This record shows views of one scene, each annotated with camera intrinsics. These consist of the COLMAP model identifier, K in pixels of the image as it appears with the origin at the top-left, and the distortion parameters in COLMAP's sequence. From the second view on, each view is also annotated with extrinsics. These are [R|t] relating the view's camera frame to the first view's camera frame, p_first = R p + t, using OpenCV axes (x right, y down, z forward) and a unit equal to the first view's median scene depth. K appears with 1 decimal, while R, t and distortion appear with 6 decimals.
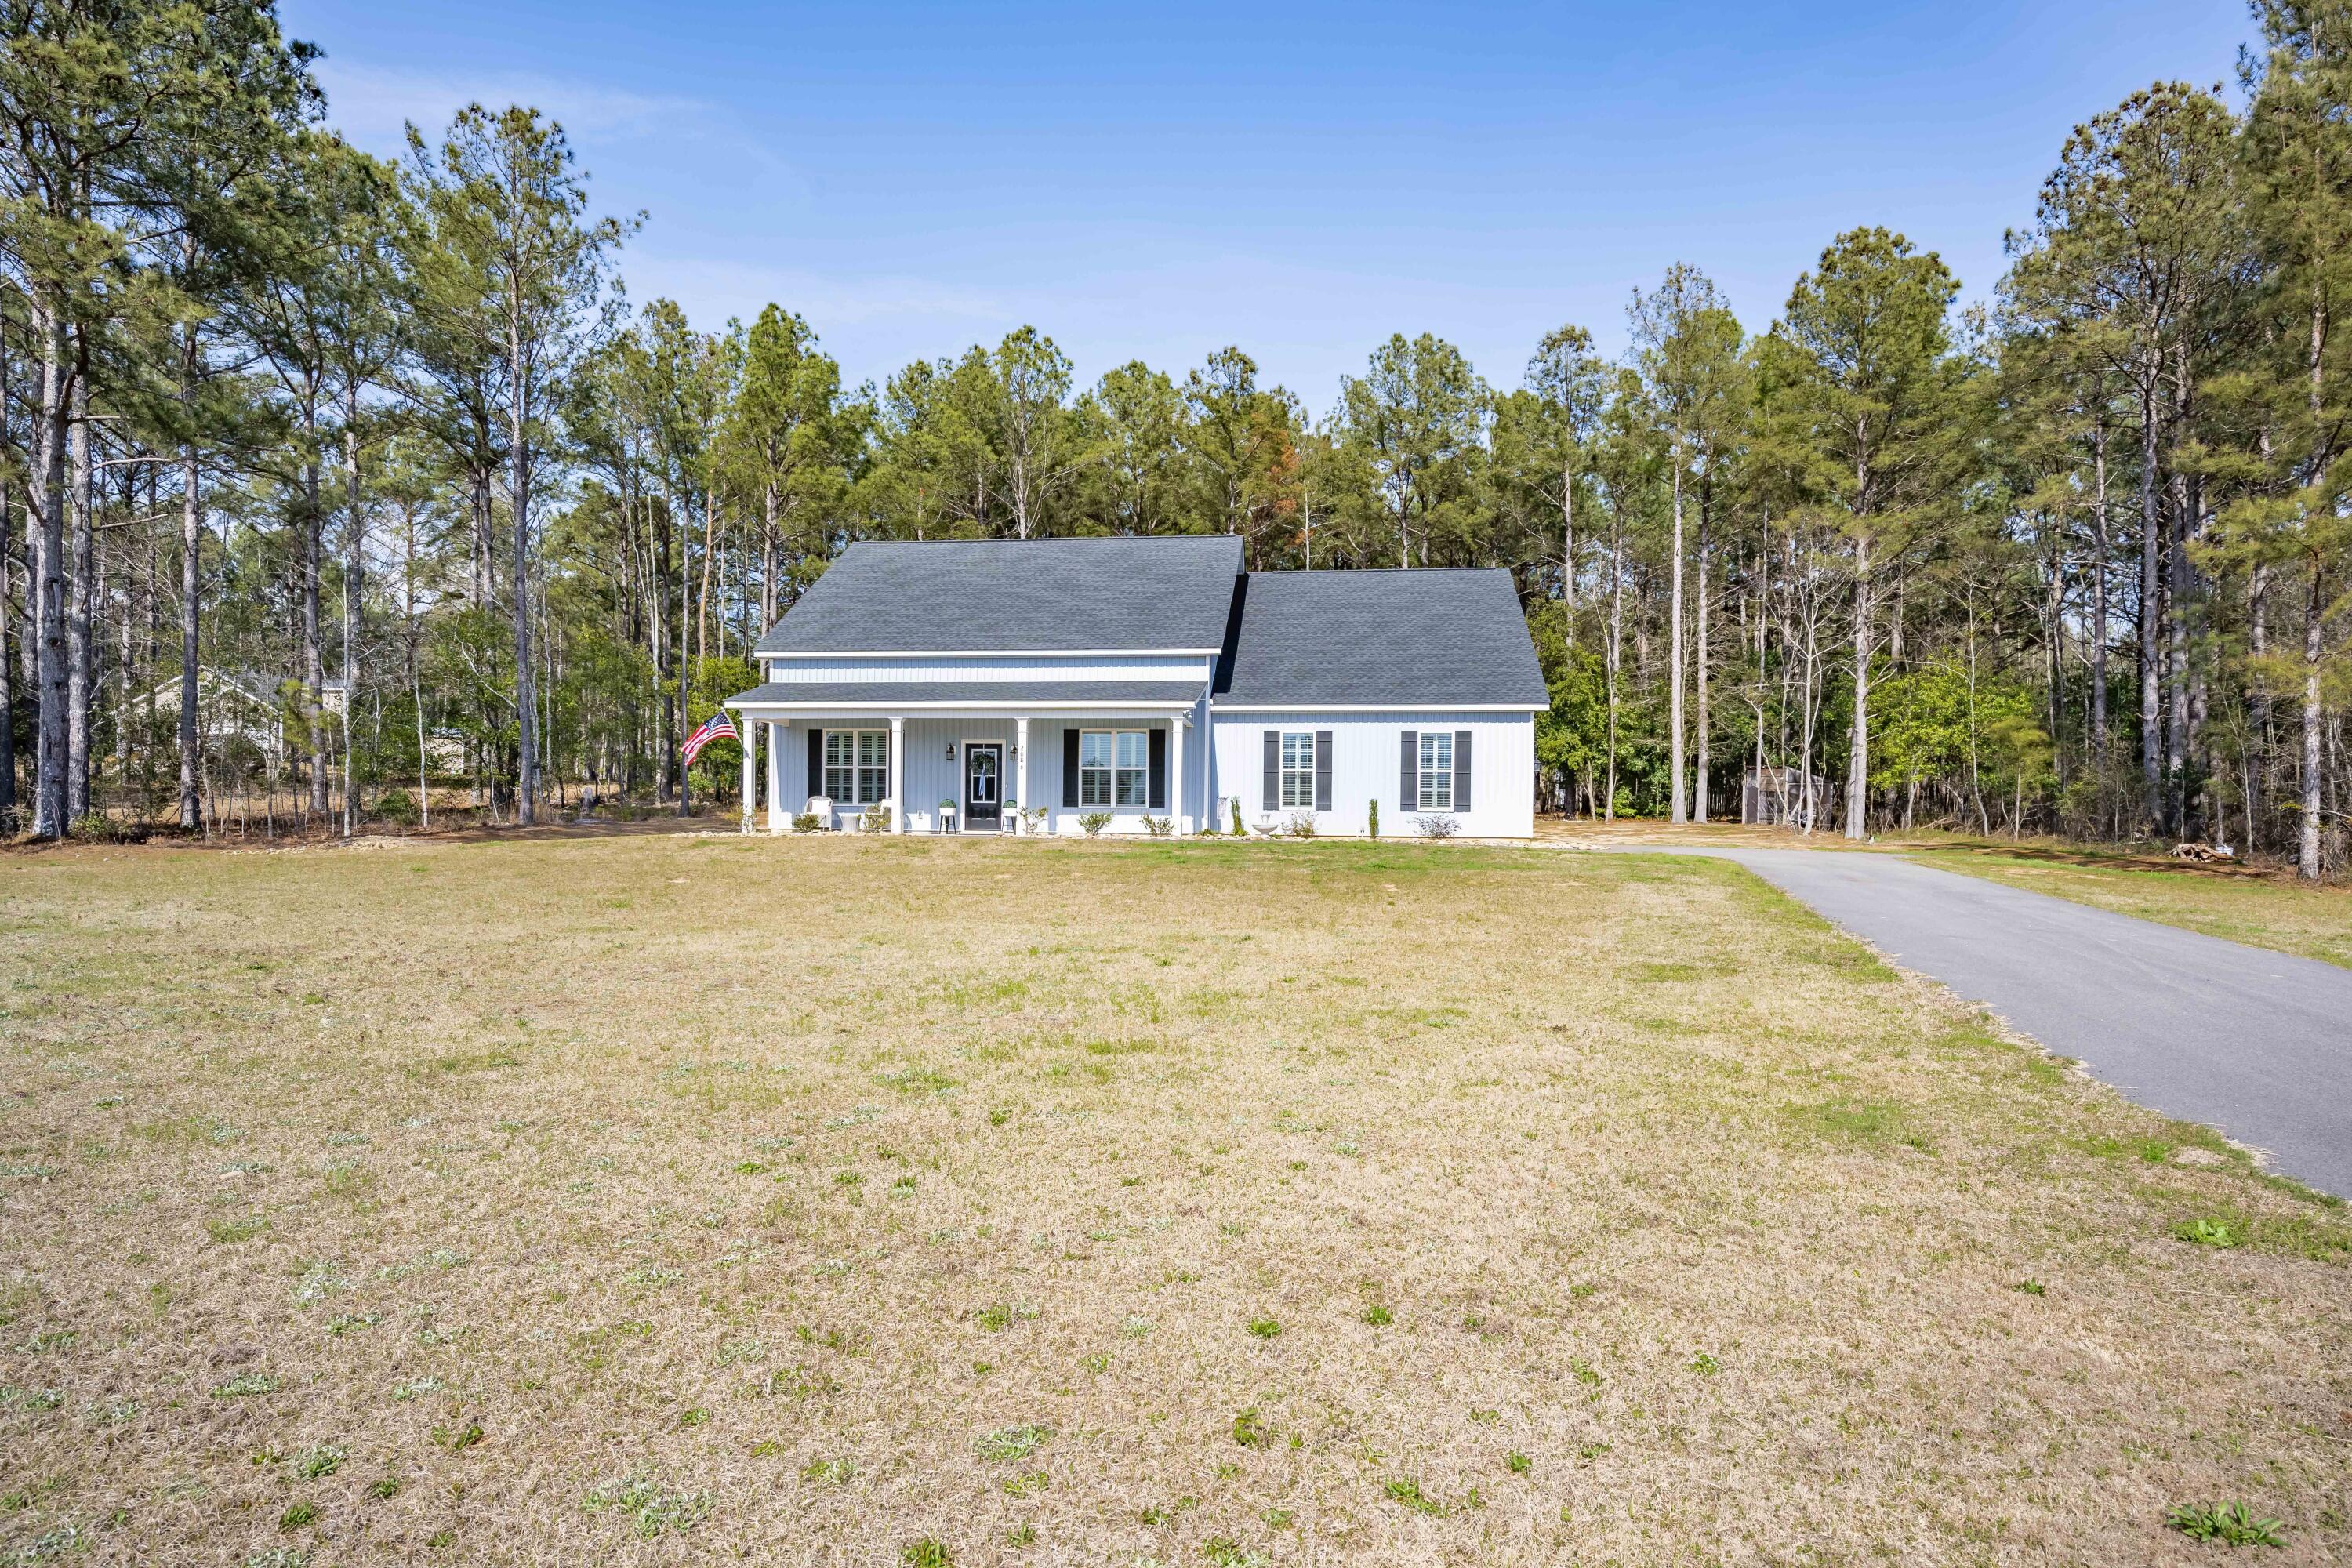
lens RADIAL K [[1325.8, 0, 1147.2], [0, 1325.8, 835.9], [0, 0, 1]] dist [0.003708, -0.000688]
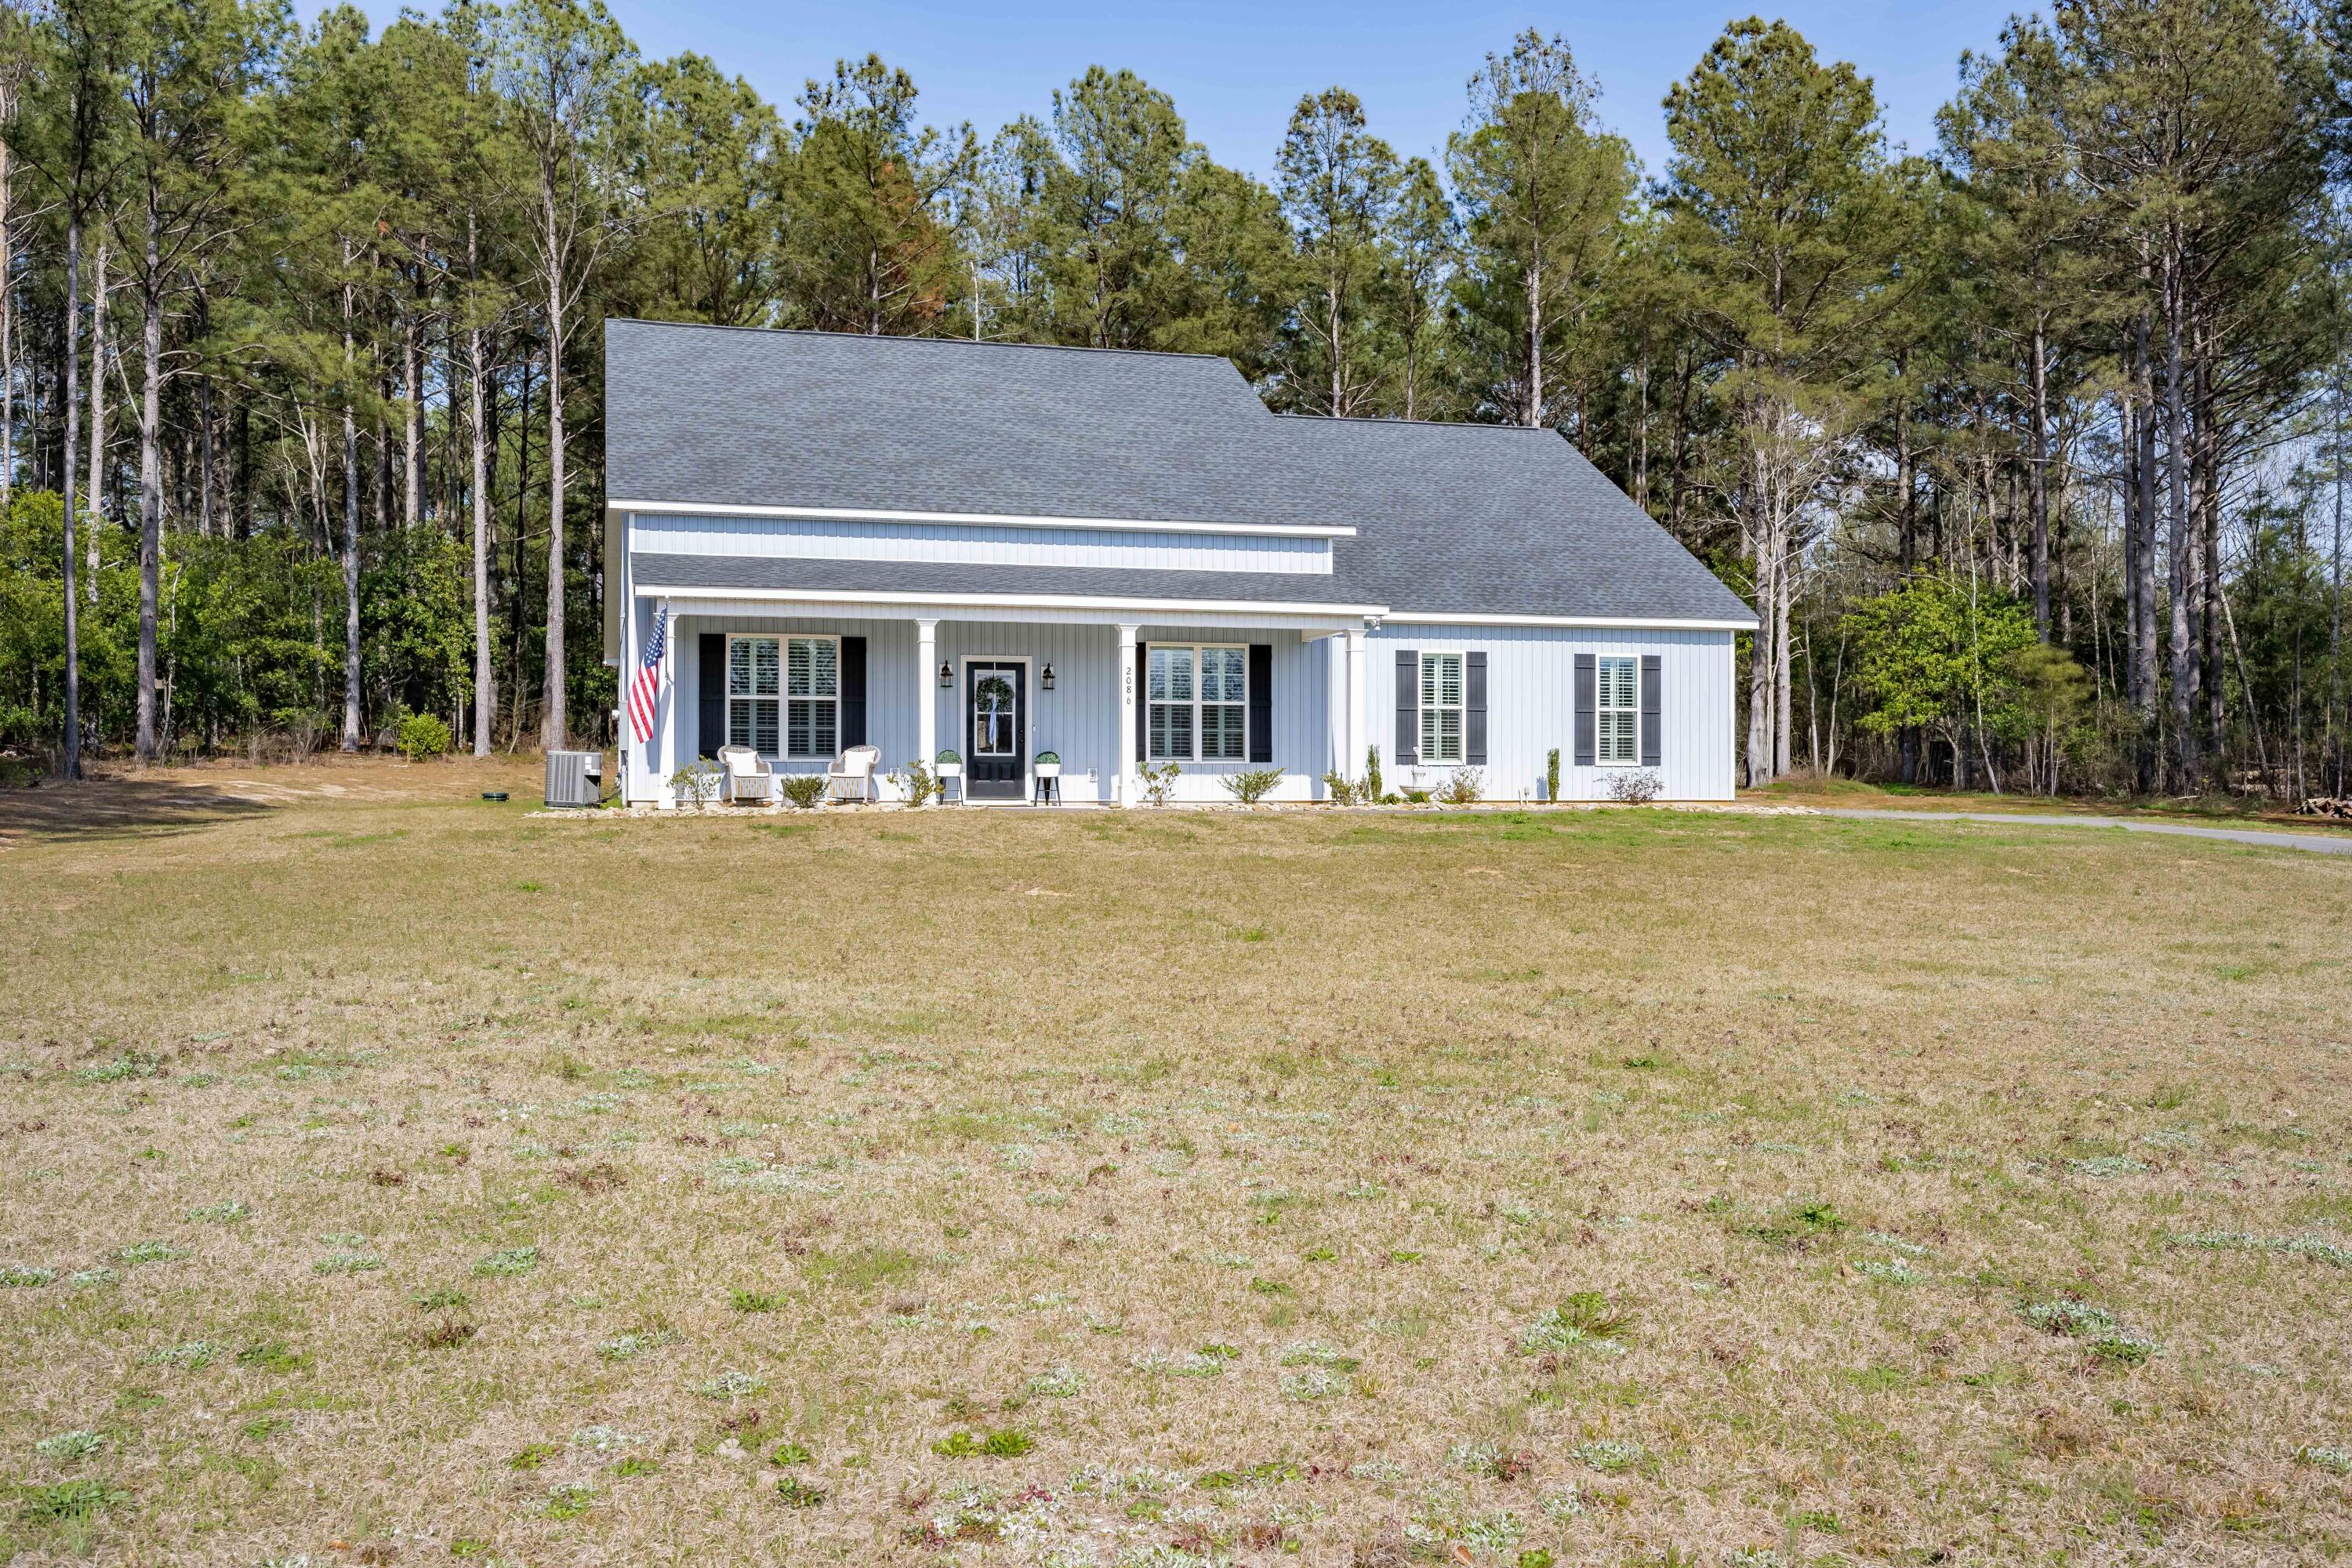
lens RADIAL K [[1988.4, 0, 1184.0], [0, 1988.4, 775.0], [0, 0, 1]] dist [-0.007894, 0.004753]
pose [[0.920464, -0.007622, 0.390753, -0.413499], [0.011796, 0.999896, -0.008282, -0.007225], [-0.390649, 0.012233, 0.920458, 0.097504]]
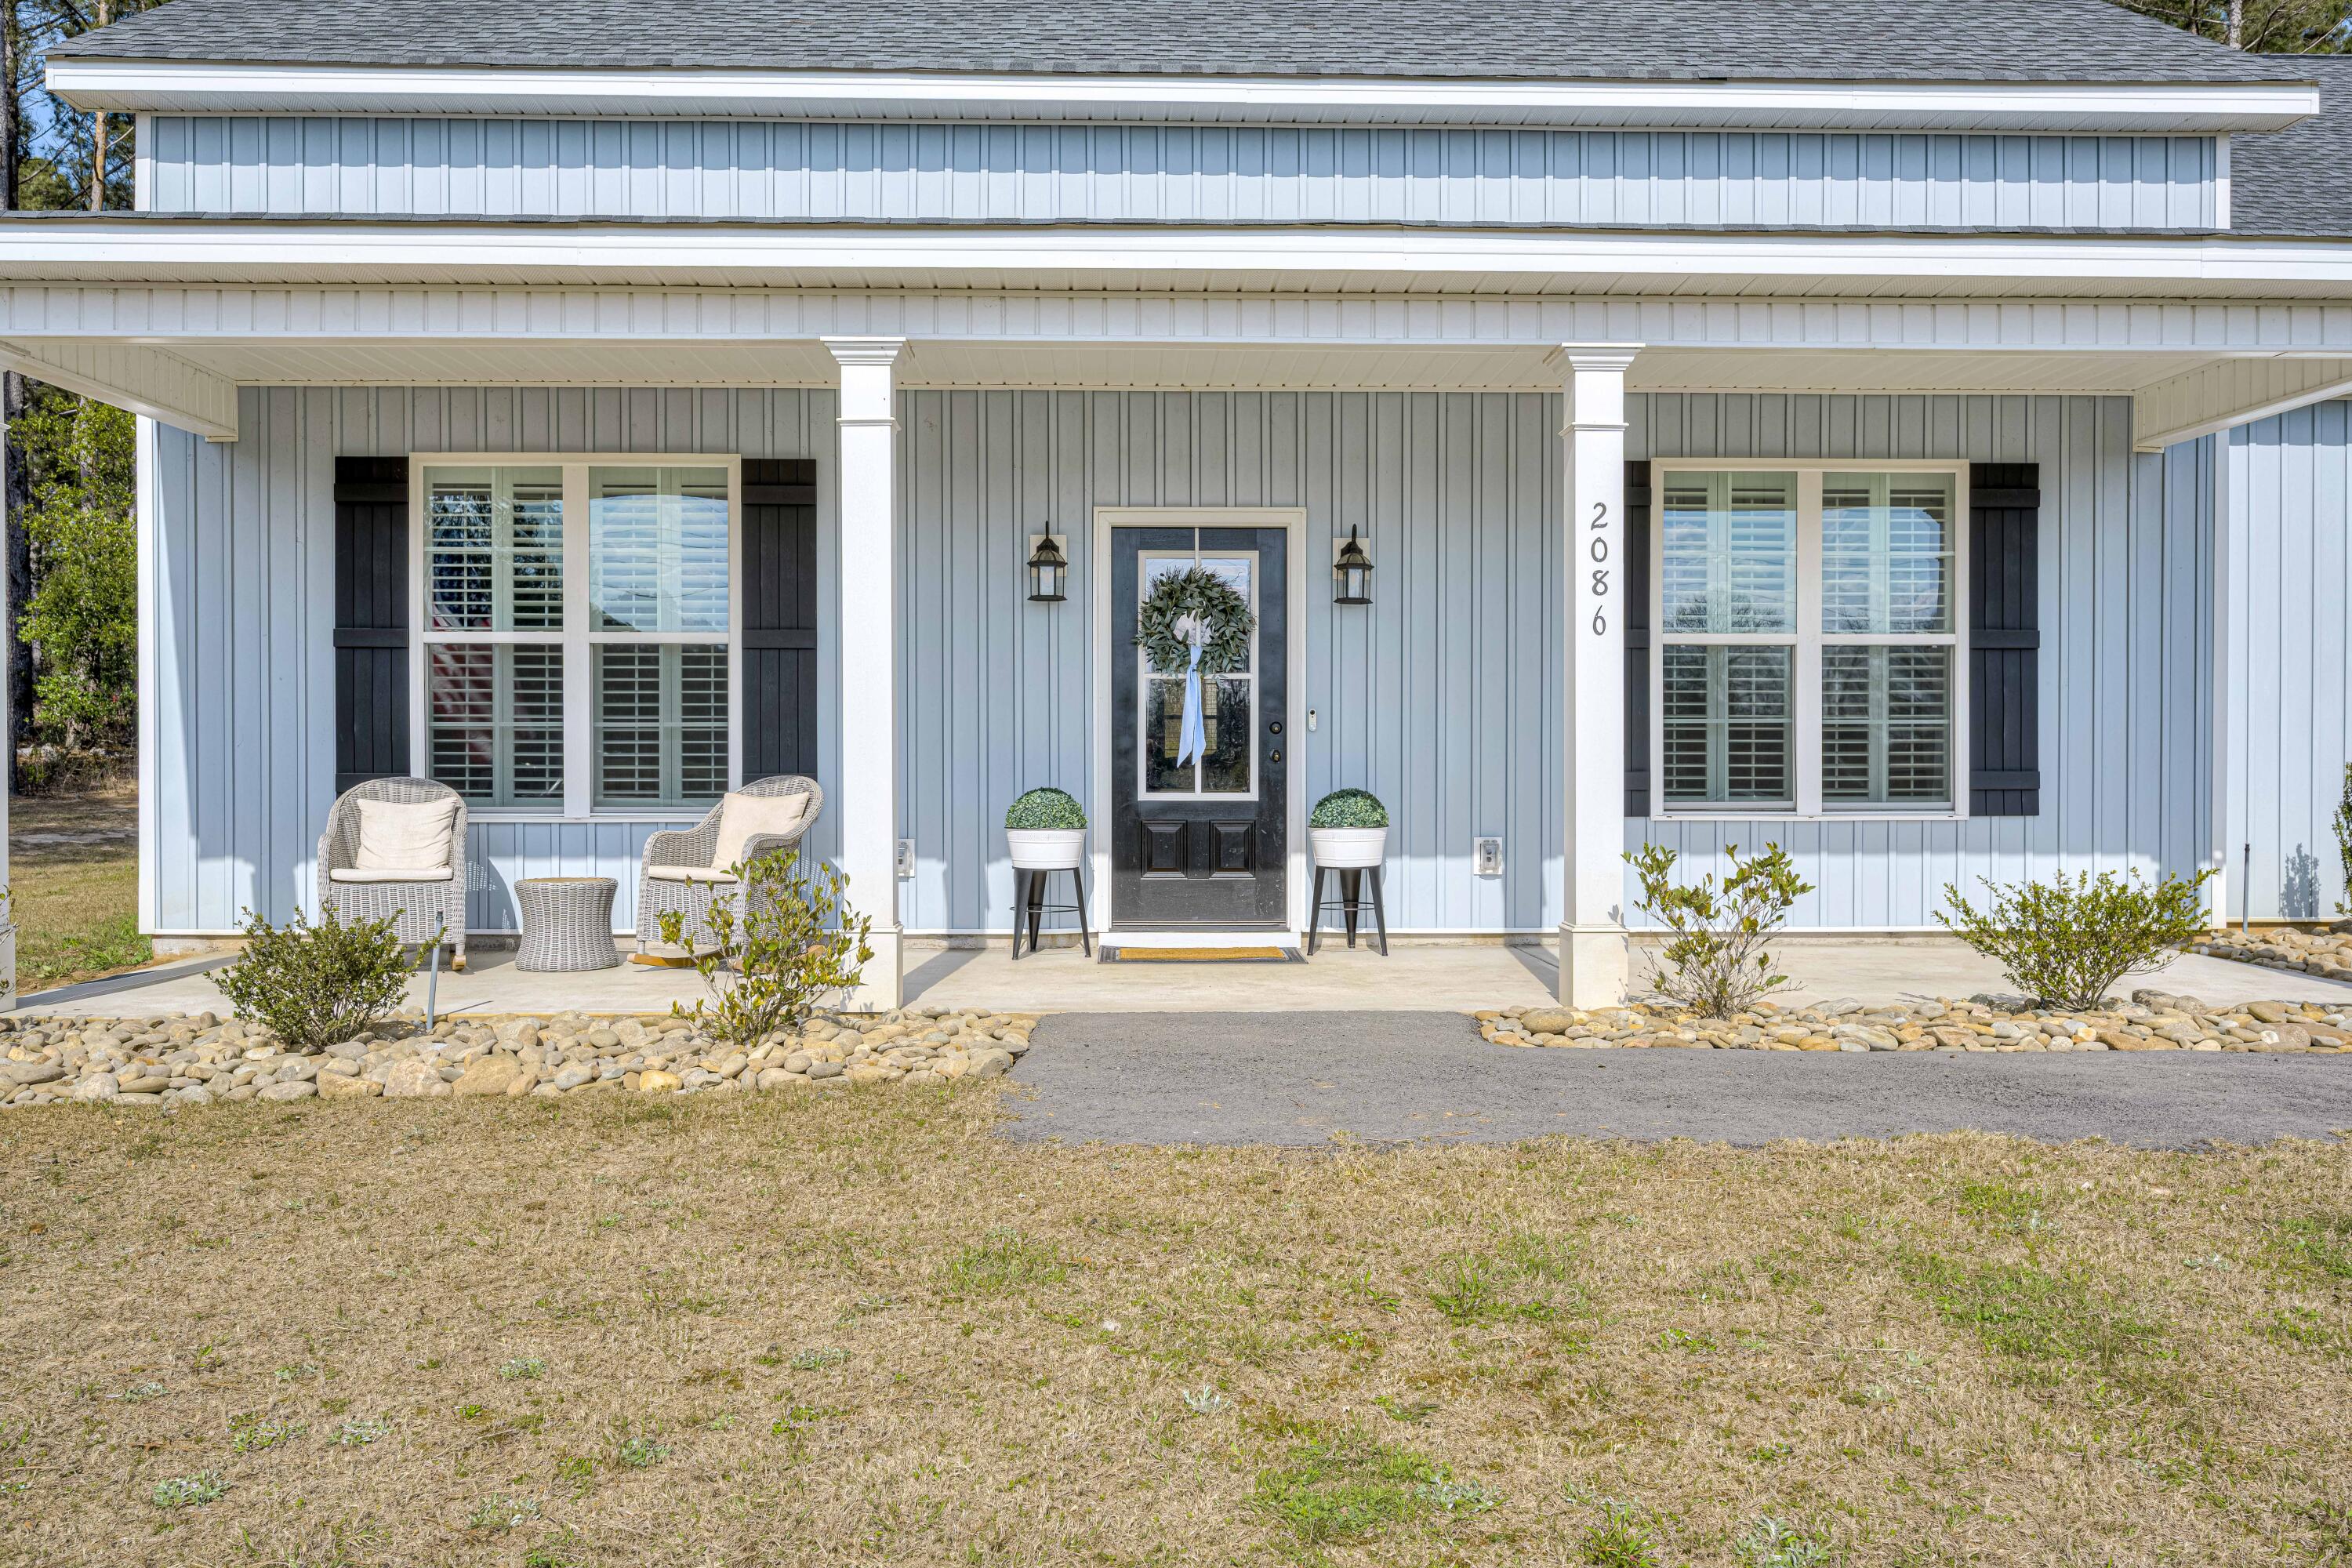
lens RADIAL K [[1902.7, 0, 1176.3], [0, 1902.7, 769.1], [0, 0, 1]] dist [0.000157, 0.000526]
pose [[0.987811, -0.011209, 0.155256, -0.176466], [0.011339, 0.999936, 0.000047, -0.030654], [-0.155246, 0.001714, 0.987874, 0.702148]]
